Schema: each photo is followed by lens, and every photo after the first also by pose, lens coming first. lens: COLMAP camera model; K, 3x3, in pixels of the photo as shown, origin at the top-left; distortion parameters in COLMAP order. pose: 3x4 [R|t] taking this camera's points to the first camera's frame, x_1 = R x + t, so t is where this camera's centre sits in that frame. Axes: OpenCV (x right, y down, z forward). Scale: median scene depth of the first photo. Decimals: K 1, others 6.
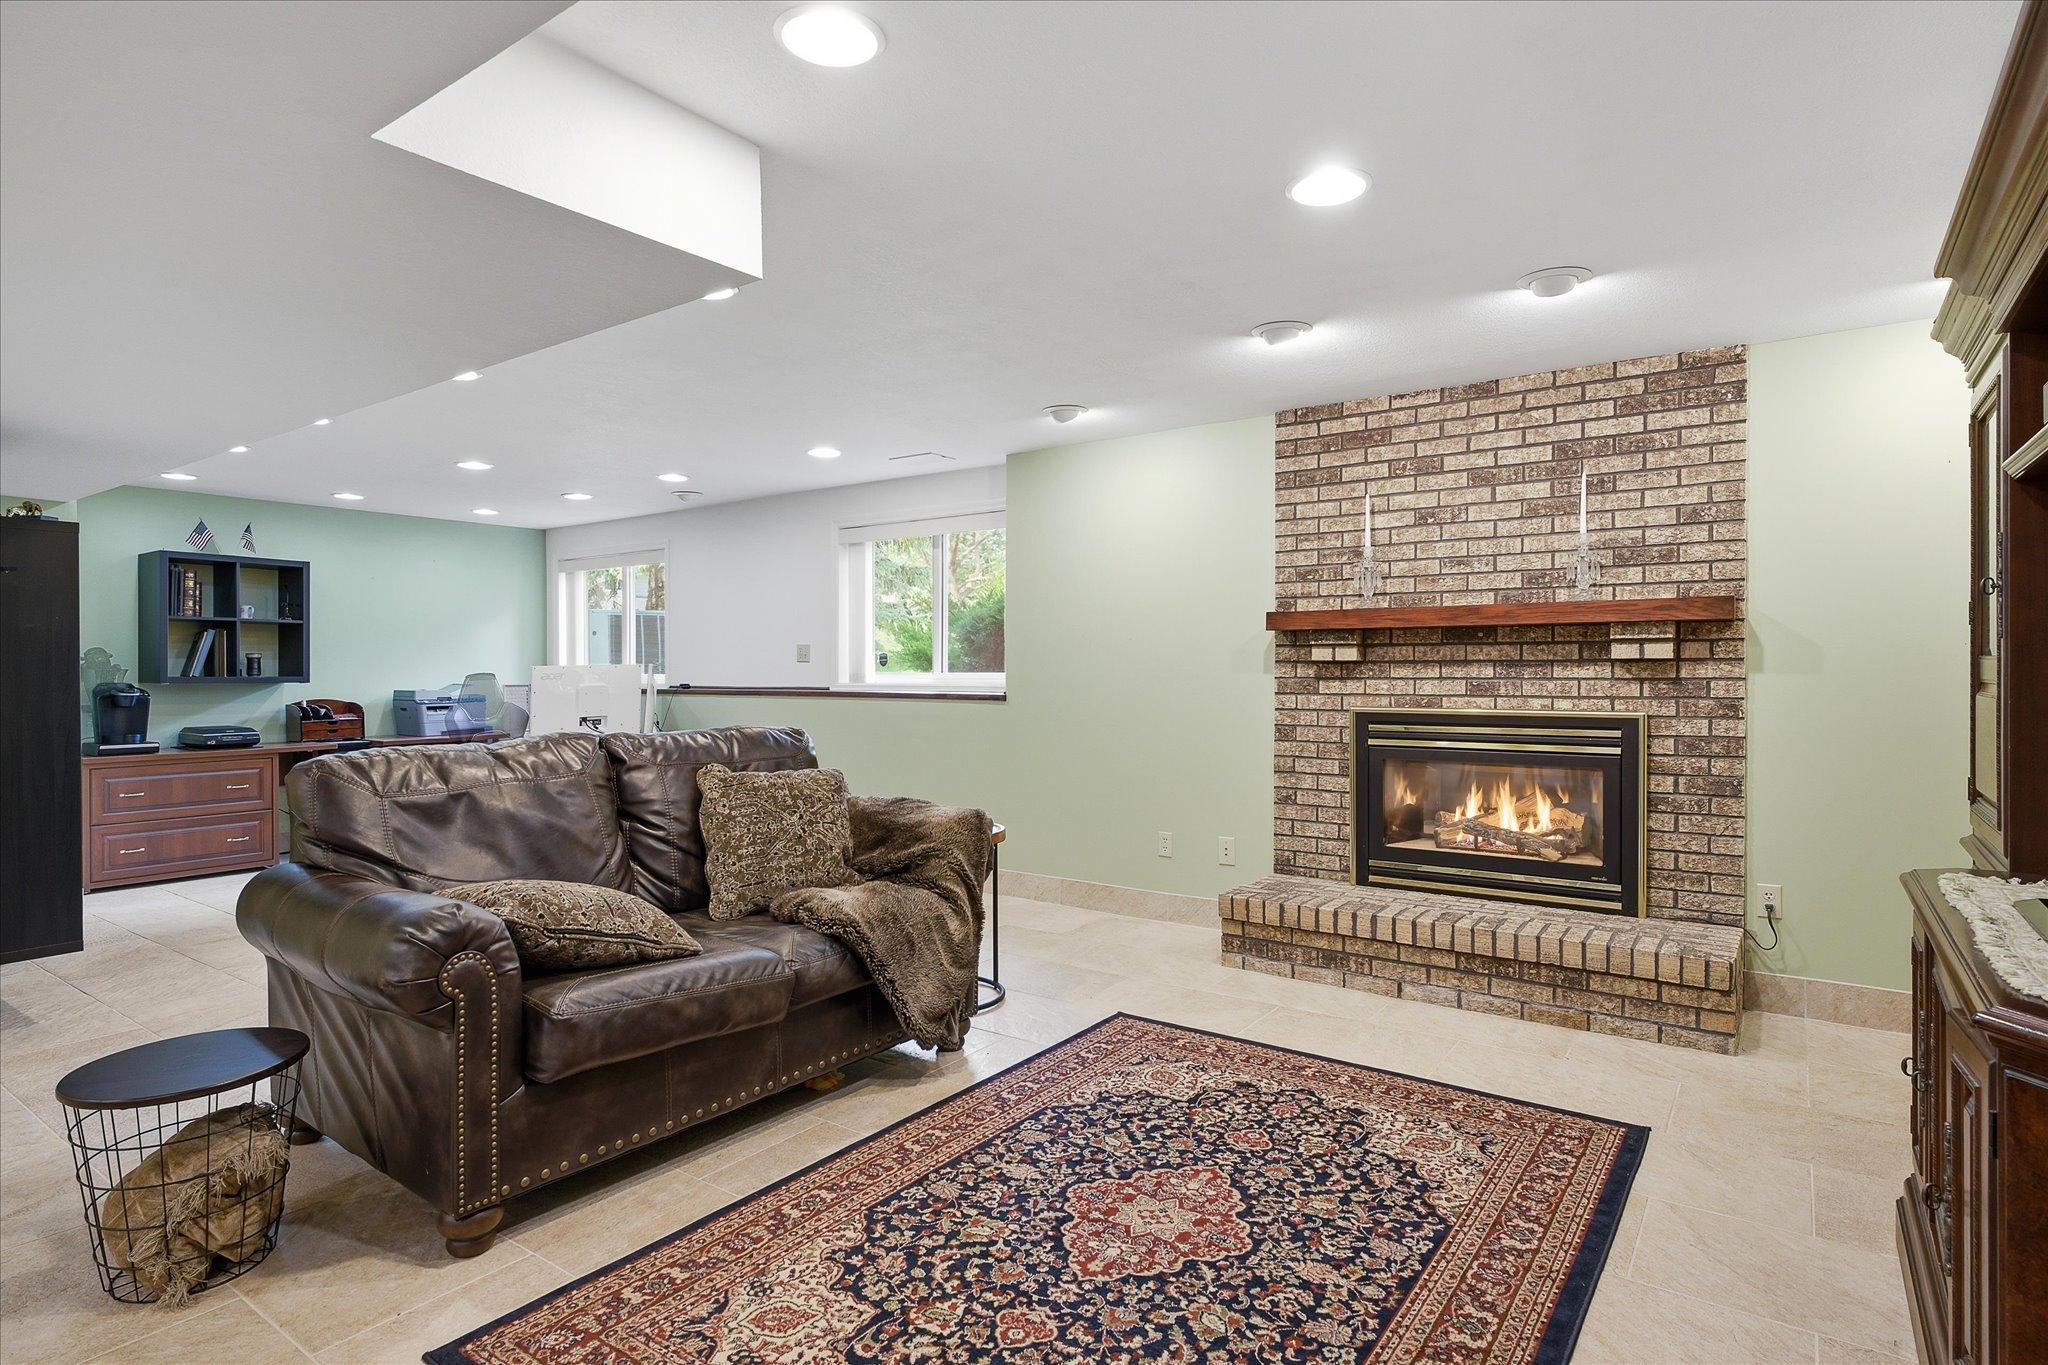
lens RADIAL K [[1066.6, 0, 1025.0], [0, 1066.6, 677.4], [0, 0, 1]] dist [-0.002317, 0.000898]
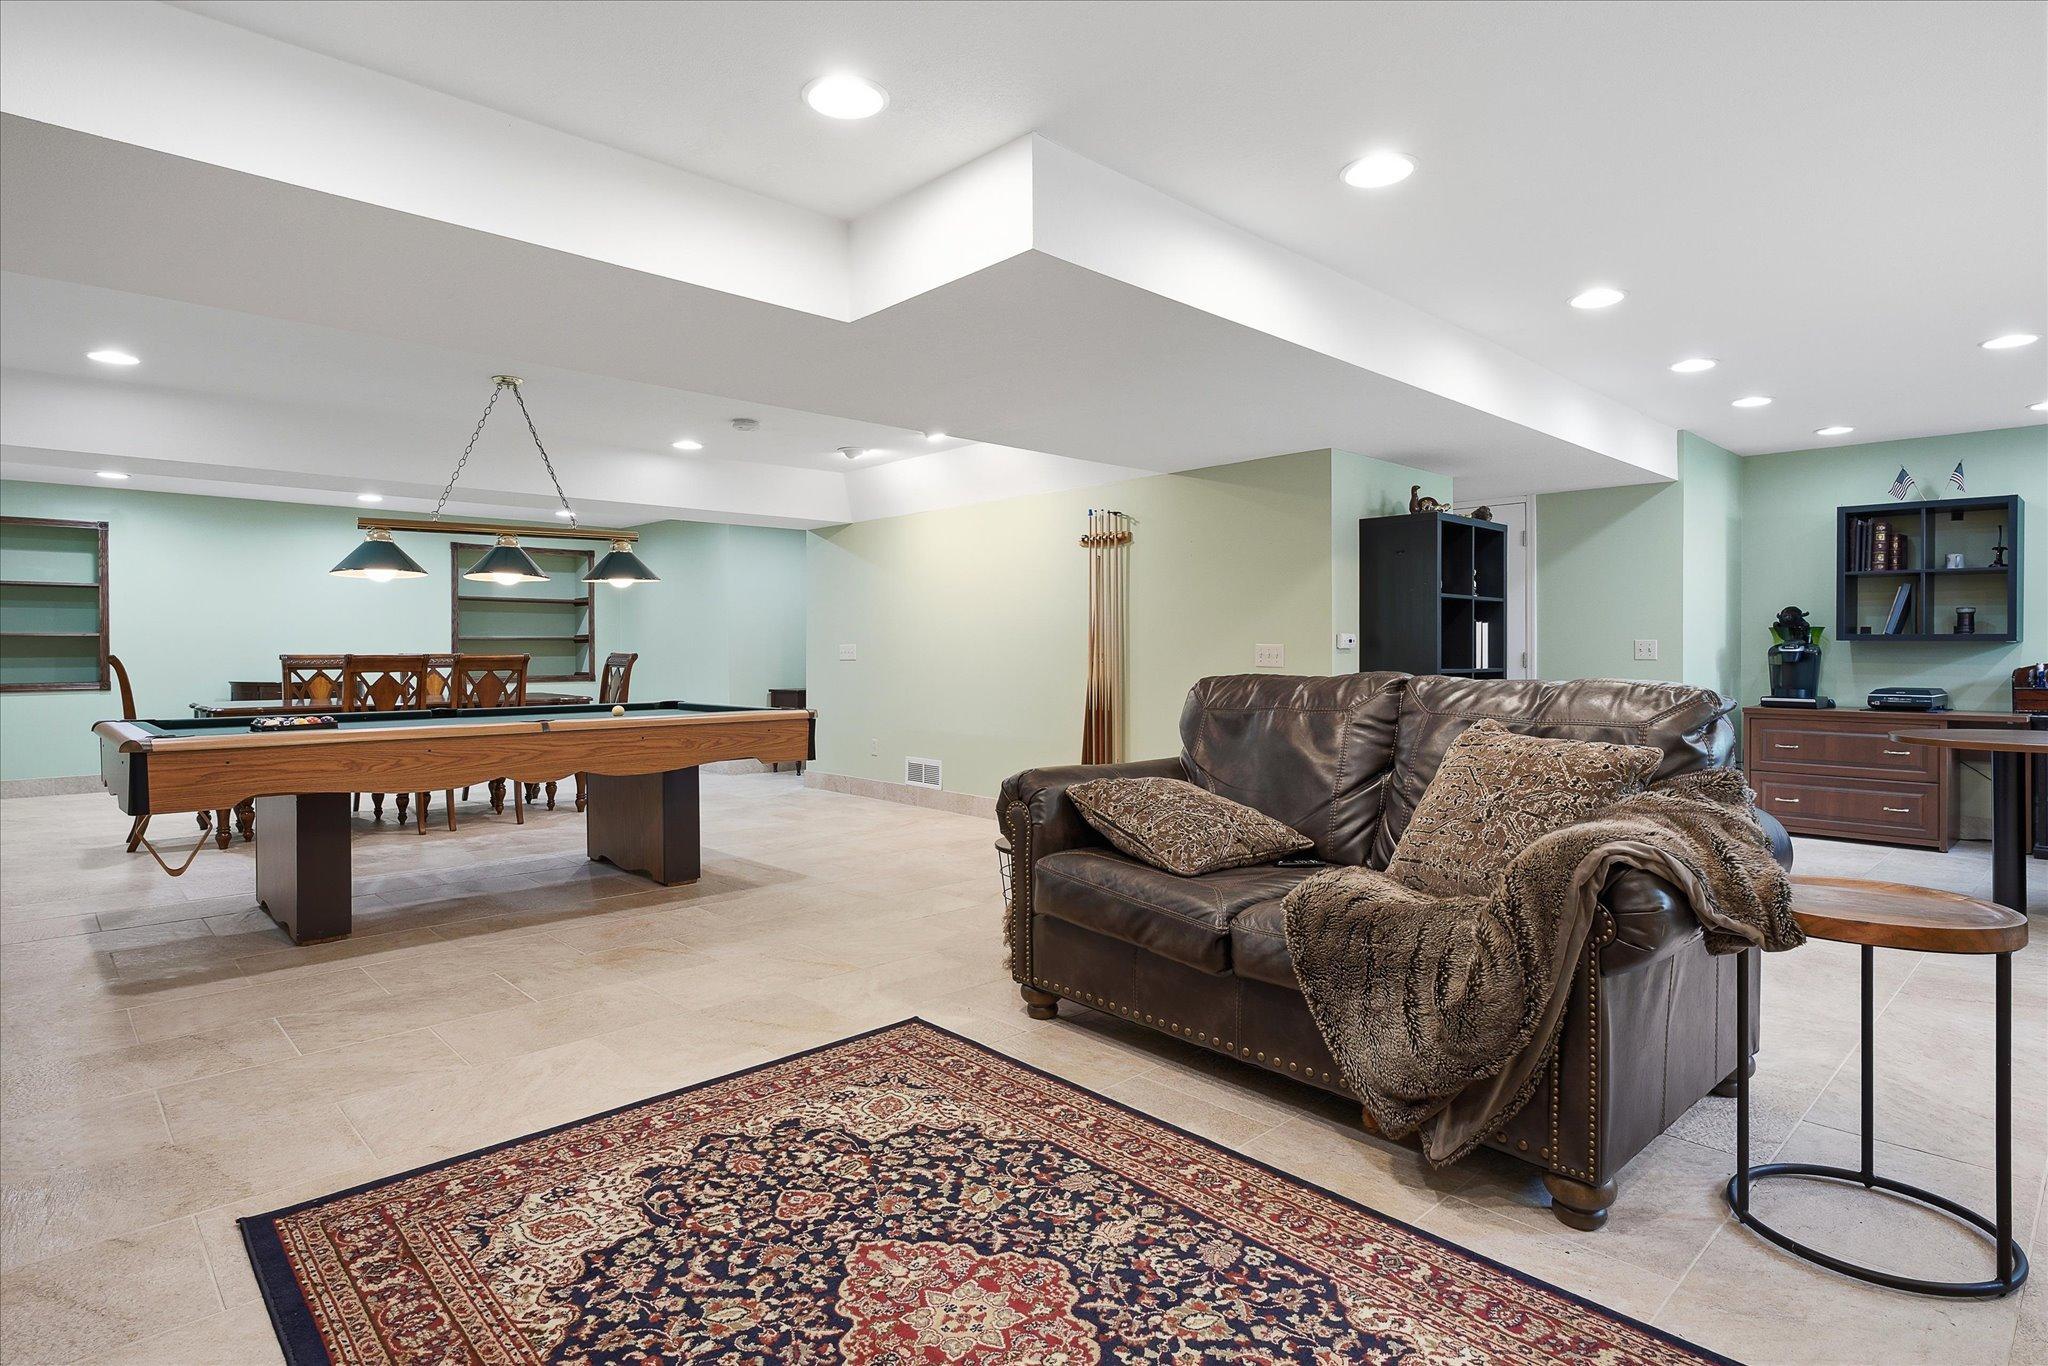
lens RADIAL K [[1066.6, 0, 1024.1], [0, 1066.6, 639.5], [0, 0, 1]] dist [-0.002317, 0.000898]
pose [[-0.181782, -0.005388, -0.983324, 0.868229], [-0.007510, 0.999963, -0.004091, 0.040304], [0.983310, 0.006641, -0.181816, 1.208231]]
